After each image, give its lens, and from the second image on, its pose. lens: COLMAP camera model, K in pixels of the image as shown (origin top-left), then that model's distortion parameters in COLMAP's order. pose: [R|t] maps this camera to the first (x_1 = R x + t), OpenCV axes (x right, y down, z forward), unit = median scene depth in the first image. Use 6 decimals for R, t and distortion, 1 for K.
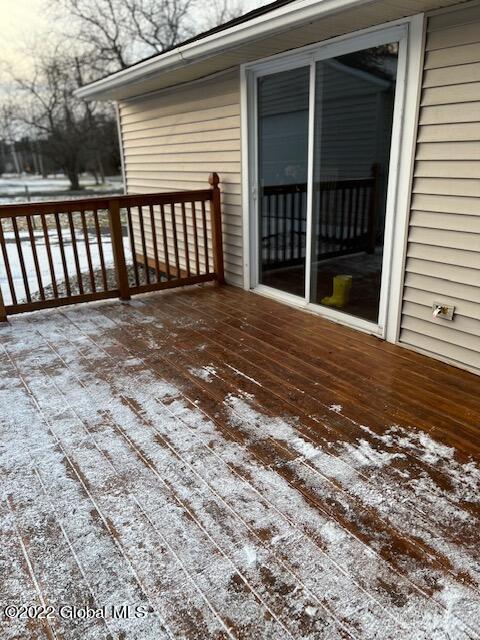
lens RADIAL K [[488.9, 0, 240.7], [0, 488.9, 321.2], [0, 0, 1]] dist [0.002458, -0.000420]
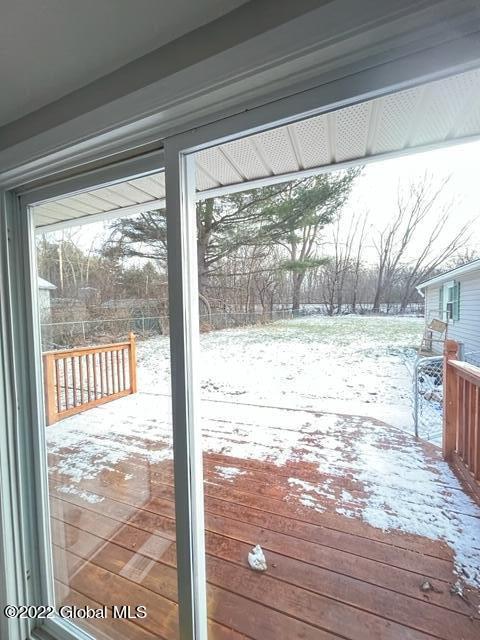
lens RADIAL K [[256.2, 0, 241.3], [0, 256.2, 320.1], [0, 0, 1]] dist [-0.001705, 0.000175]
pose [[-0.826234, 0.064277, -0.559648, 0.323781], [-0.150201, 0.932367, 0.328834, -0.643988], [0.542934, 0.355754, -0.760698, 1.641669]]
